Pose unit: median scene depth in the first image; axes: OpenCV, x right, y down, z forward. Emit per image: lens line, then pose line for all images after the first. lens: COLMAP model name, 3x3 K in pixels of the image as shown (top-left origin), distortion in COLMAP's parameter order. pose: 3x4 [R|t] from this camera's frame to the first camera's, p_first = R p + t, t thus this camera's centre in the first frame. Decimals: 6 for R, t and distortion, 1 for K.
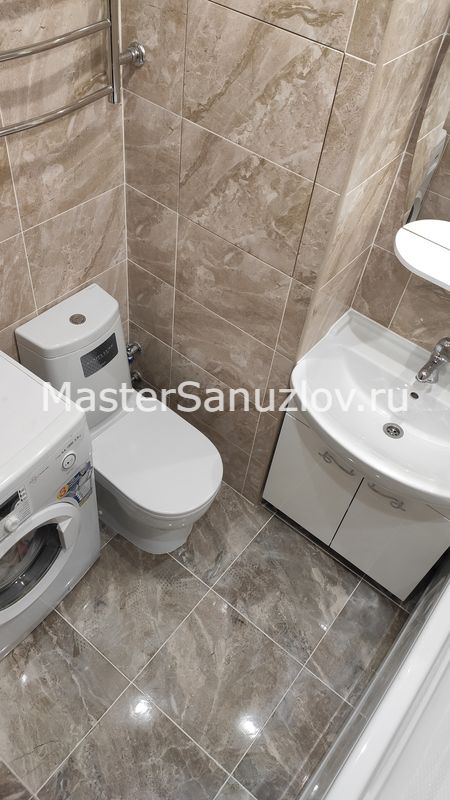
lens RADIAL K [[599.2, 0, 227.0], [0, 599.2, 396.0], [0, 0, 1]] dist [0.075356, -0.112466]
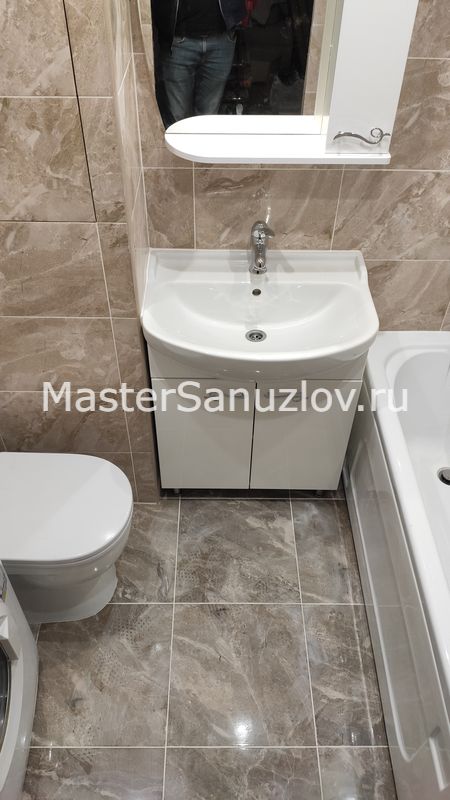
lens RADIAL K [[599.2, 0, 223.8], [0, 599.2, 394.4], [0, 0, 1]] dist [0.075356, -0.112466]
pose [[0.777917, -0.497966, 0.383244, -0.187239], [0.517549, 0.853642, 0.058643, 0.055663], [-0.356355, 0.152728, 0.921784, 0.141938]]
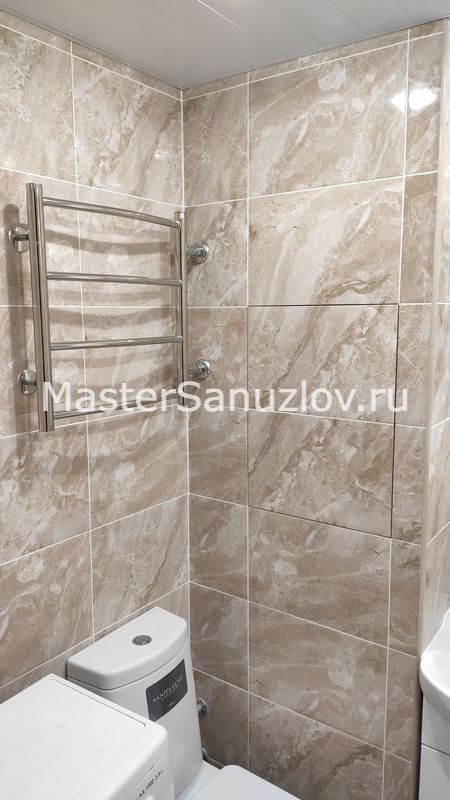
lens RADIAL K [[599.2, 0, 221.2], [0, 599.2, 396.3], [0, 0, 1]] dist [0.075356, -0.112466]
pose [[0.993107, -0.113932, 0.027532, -0.125852], [0.103893, 0.746882, -0.656791, 0.183859], [0.054266, 0.655124, 0.753570, 0.158310]]
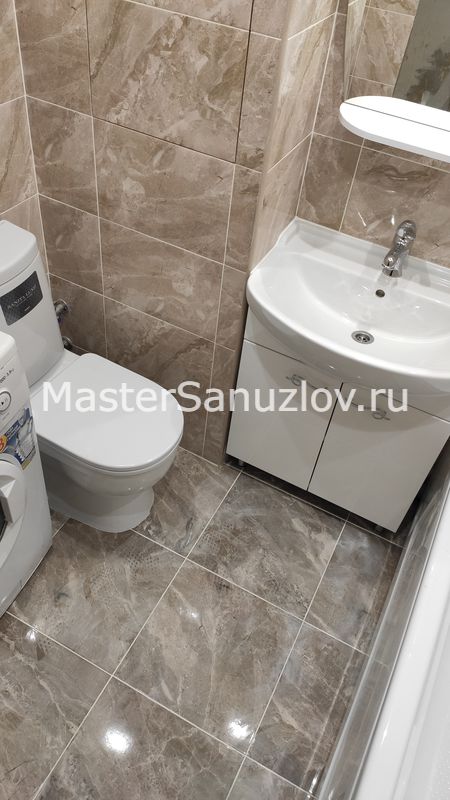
lens RADIAL K [[599.2, 0, 227.5], [0, 599.2, 396.7], [0, 0, 1]] dist [0.075356, -0.112466]
pose [[0.981027, -0.141636, 0.132382, -0.061097], [0.148072, 0.988165, -0.040058, 0.156310], [-0.125141, 0.058900, 0.990389, 0.127214]]
